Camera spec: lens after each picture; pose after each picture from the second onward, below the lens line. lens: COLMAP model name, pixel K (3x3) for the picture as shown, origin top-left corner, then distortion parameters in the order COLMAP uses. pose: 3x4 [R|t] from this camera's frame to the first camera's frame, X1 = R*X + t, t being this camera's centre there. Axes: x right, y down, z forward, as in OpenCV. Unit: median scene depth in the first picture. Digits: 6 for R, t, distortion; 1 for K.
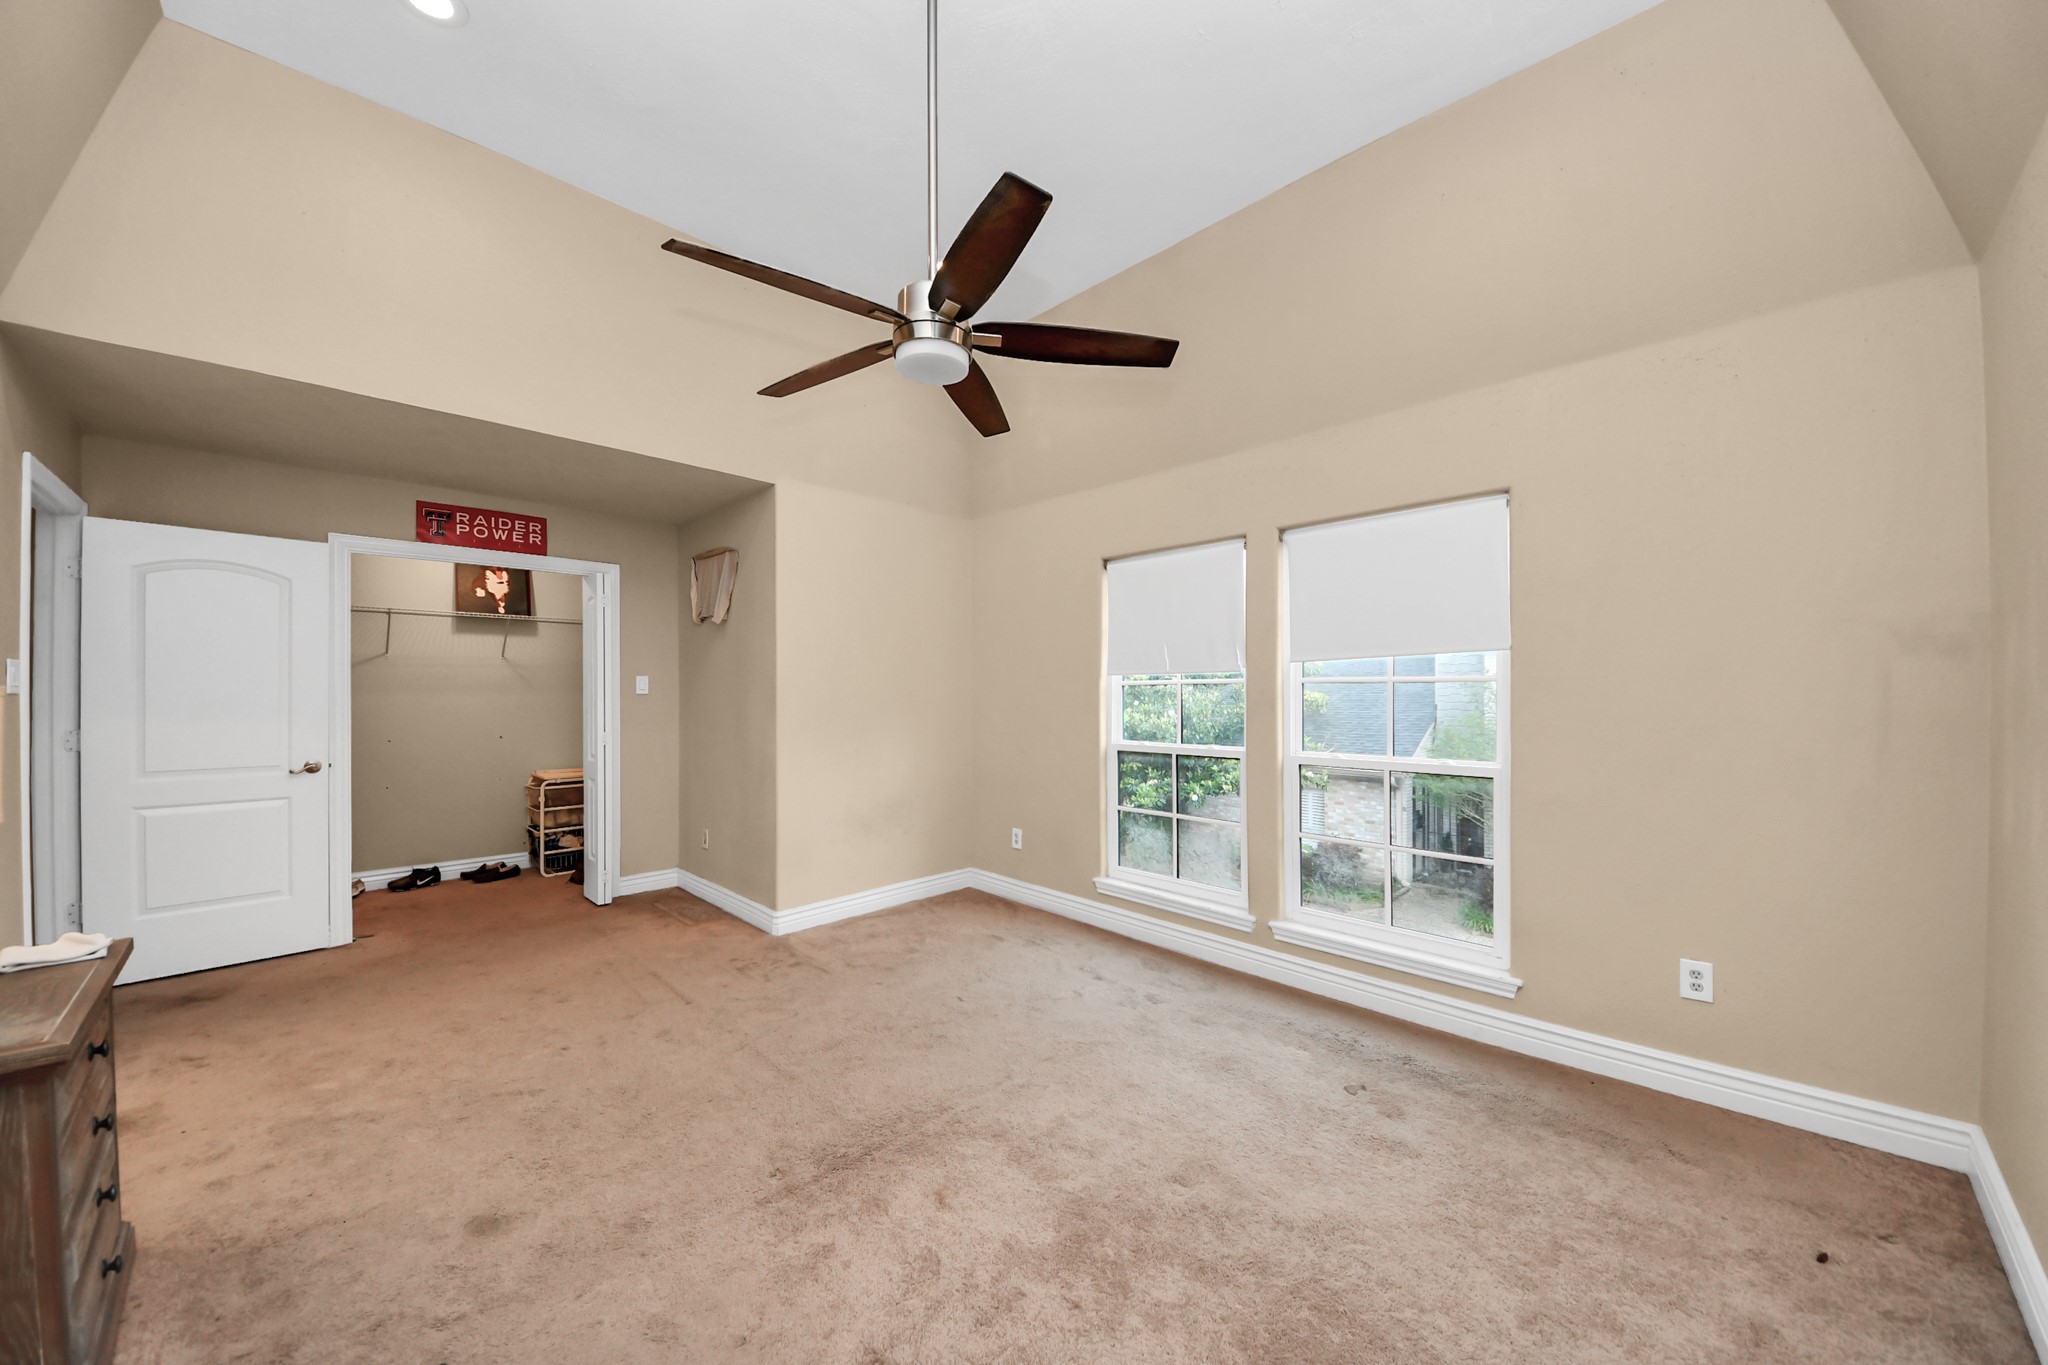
lens RADIAL K [[724.7, 0, 1018.4], [0, 724.7, 690.3], [0, 0, 1]] dist [0.037497, -0.024189]
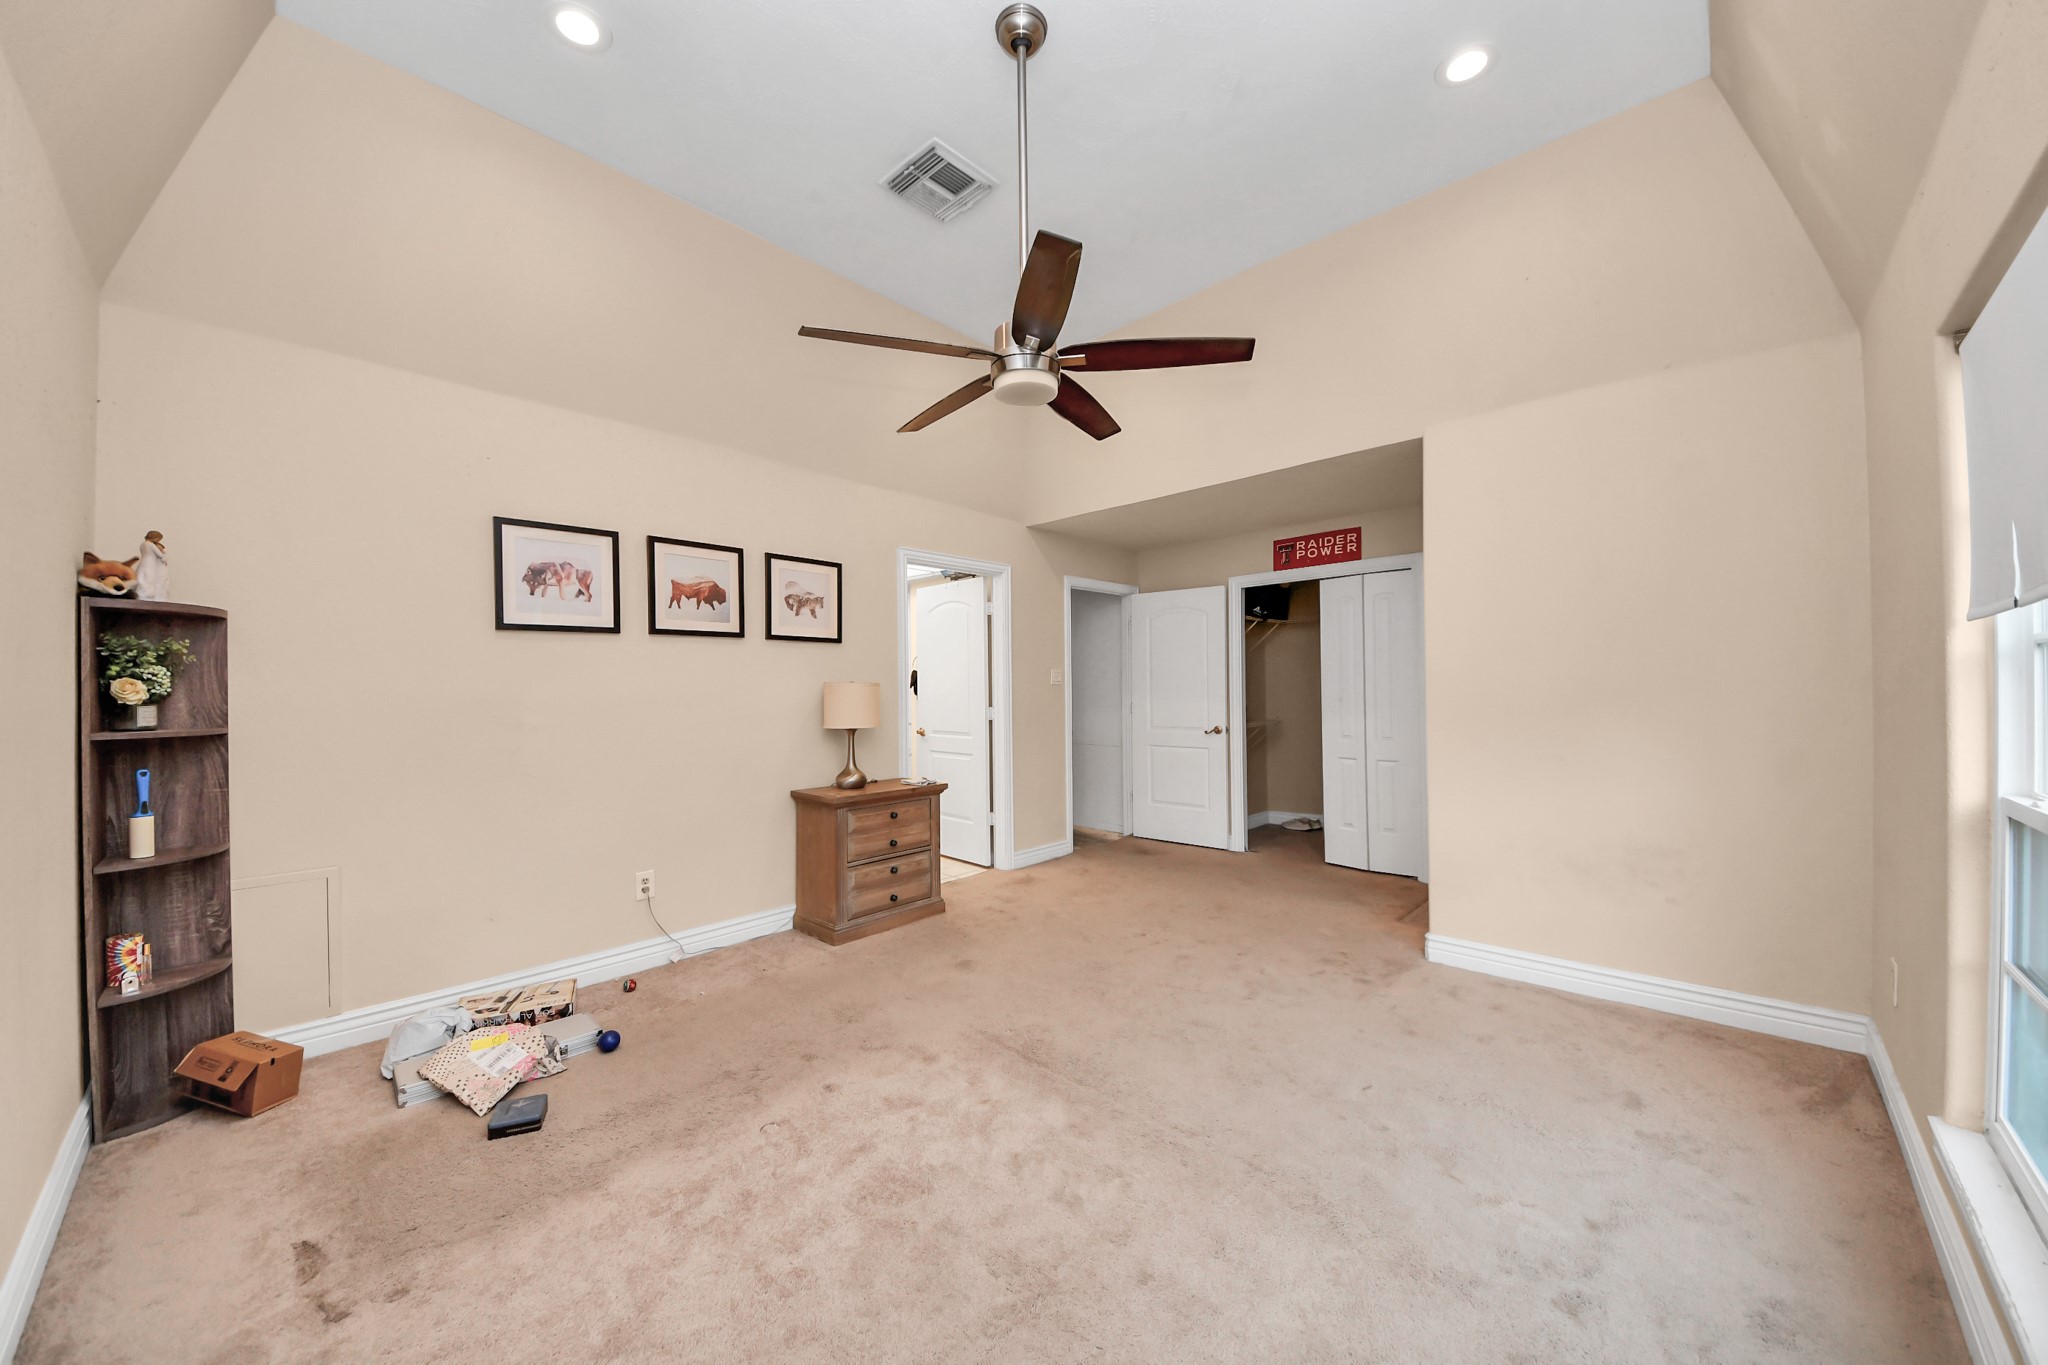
lens RADIAL K [[728.1, 0, 1011.7], [0, 728.1, 683.6], [0, 0, 1]] dist [0.000816, -0.010861]
pose [[0.013912, 0.001438, -0.999902, 0.560138], [0.018243, 0.999832, 0.001691, -0.004645], [0.999737, -0.018264, 0.013883, 0.522946]]
